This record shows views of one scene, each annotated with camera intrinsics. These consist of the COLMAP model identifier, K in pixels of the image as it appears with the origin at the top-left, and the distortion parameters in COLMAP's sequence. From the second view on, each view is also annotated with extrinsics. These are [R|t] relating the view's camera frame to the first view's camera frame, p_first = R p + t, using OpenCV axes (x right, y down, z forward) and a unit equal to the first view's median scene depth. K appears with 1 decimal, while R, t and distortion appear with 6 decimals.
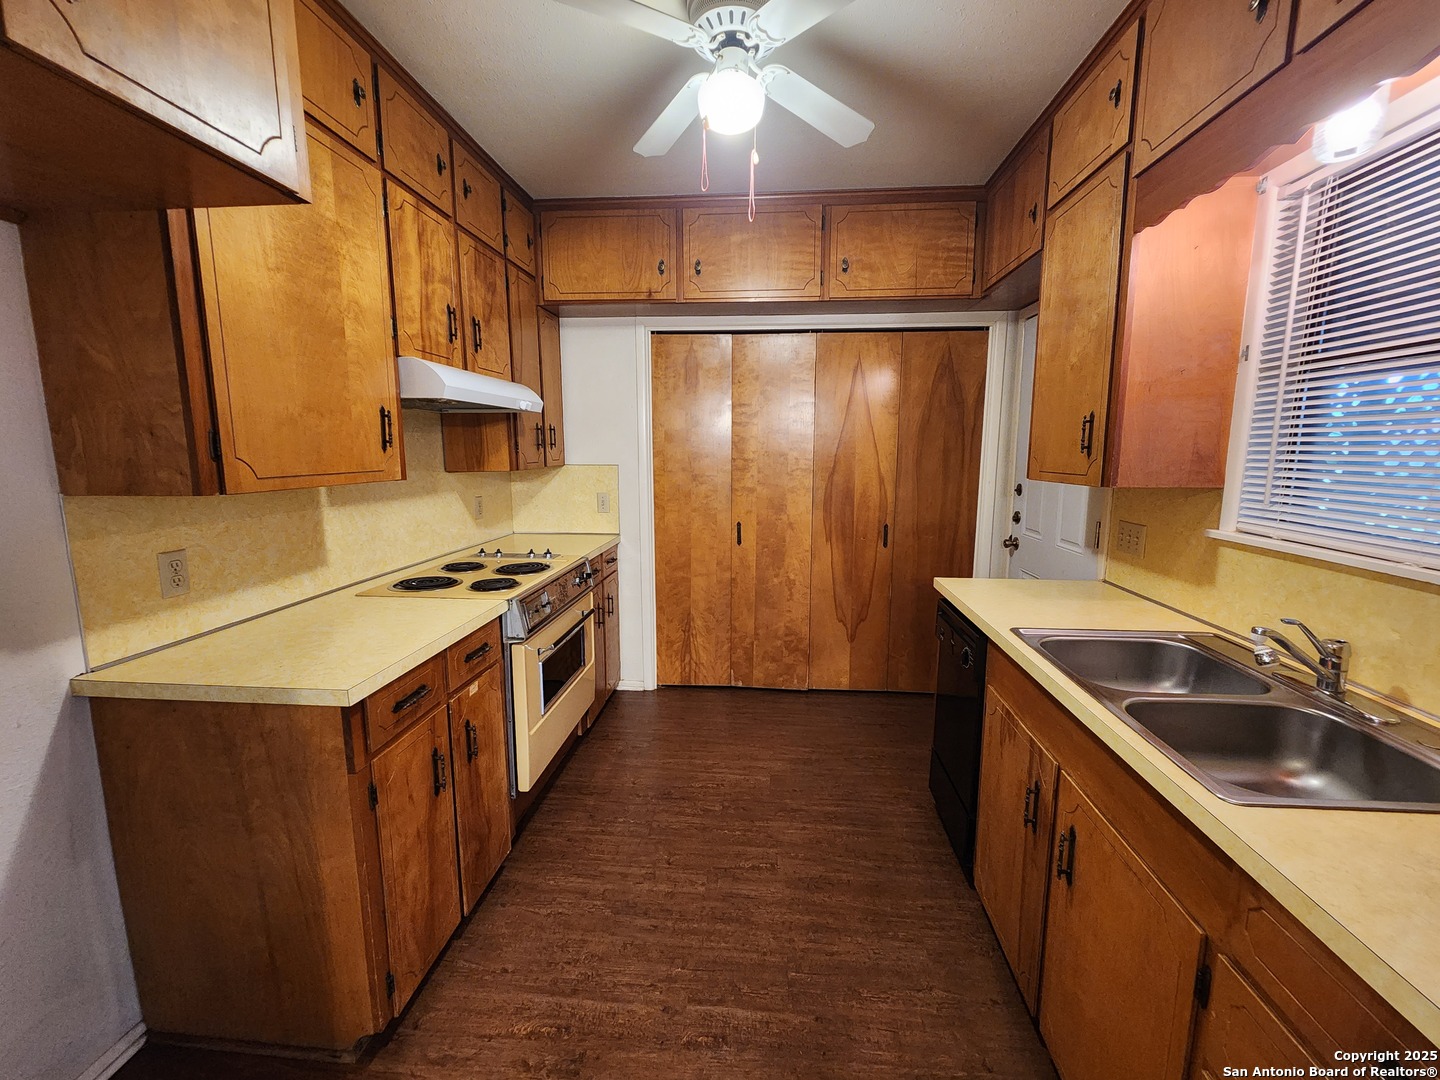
lens RADIAL K [[573.0, 0, 734.5], [0, 573.0, 530.1], [0, 0, 1]] dist [0.001952, -0.000638]
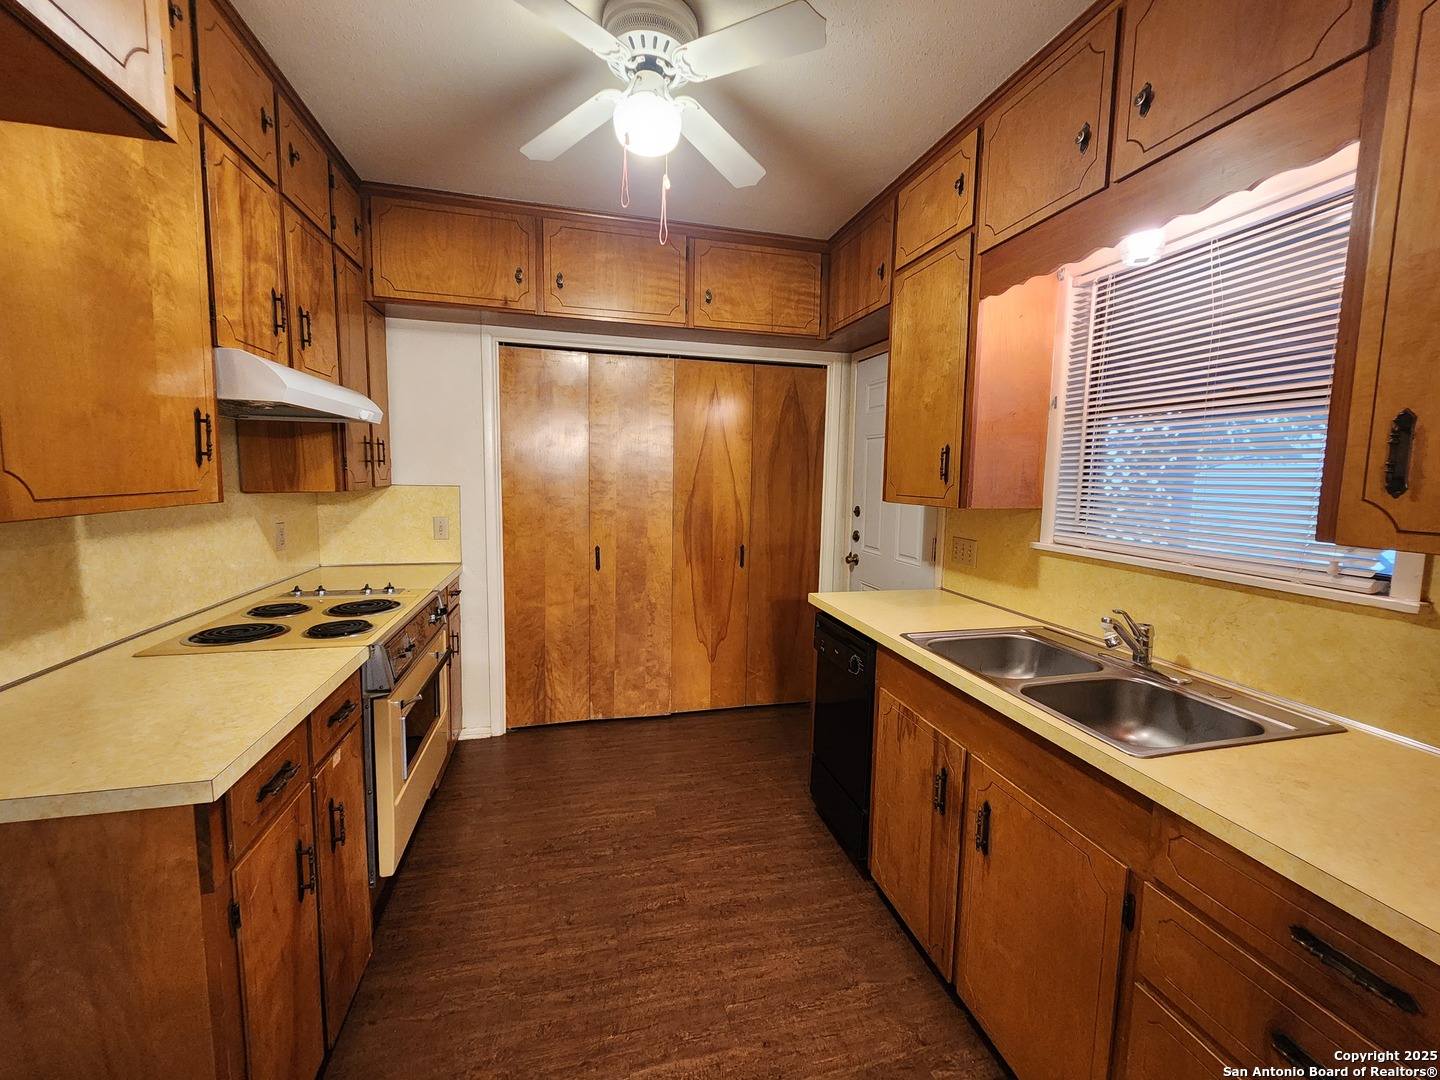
lens RADIAL K [[573.0, 0, 734.5], [0, 573.0, 530.1], [0, 0, 1]] dist [0.001952, -0.000638]
pose [[0.946818, -0.015930, 0.321374, -0.148523], [0.028694, 0.998975, -0.035018, -0.001863], [-0.320487, 0.042377, 0.946305, 0.029425]]
